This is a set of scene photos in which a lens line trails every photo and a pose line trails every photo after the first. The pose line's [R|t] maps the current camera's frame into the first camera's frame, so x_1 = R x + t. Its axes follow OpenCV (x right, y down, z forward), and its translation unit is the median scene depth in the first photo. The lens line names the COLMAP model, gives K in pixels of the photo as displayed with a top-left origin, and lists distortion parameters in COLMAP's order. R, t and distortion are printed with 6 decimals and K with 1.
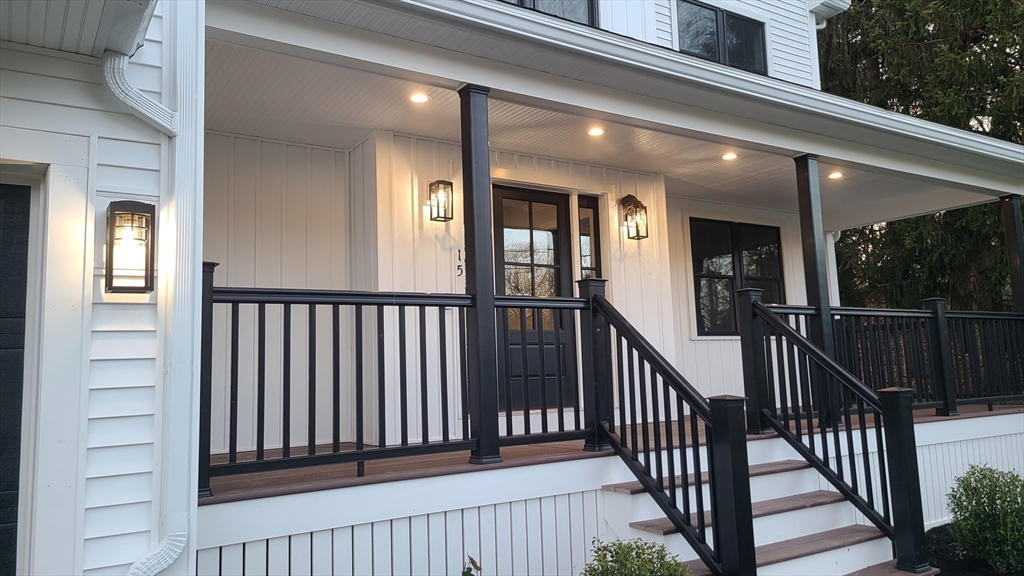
lens RADIAL K [[761.0, 0, 504.7], [0, 761.0, 284.8], [0, 0, 1]] dist [0.068774, 0.000427]
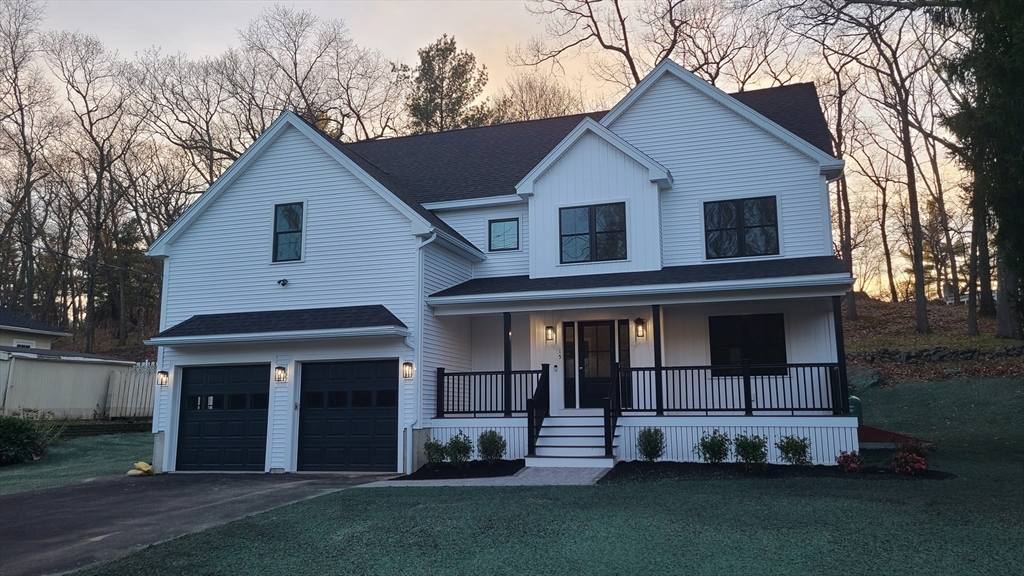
lens RADIAL K [[761.0, 0, 504.7], [0, 761.0, 284.8], [0, 0, 1]] dist [0.068774, 0.000427]
pose [[0.626597, -0.104548, -0.772299, 2.961572], [0.079859, 0.994358, -0.069816, -0.149350], [0.775241, -0.017928, 0.631411, -1.363966]]
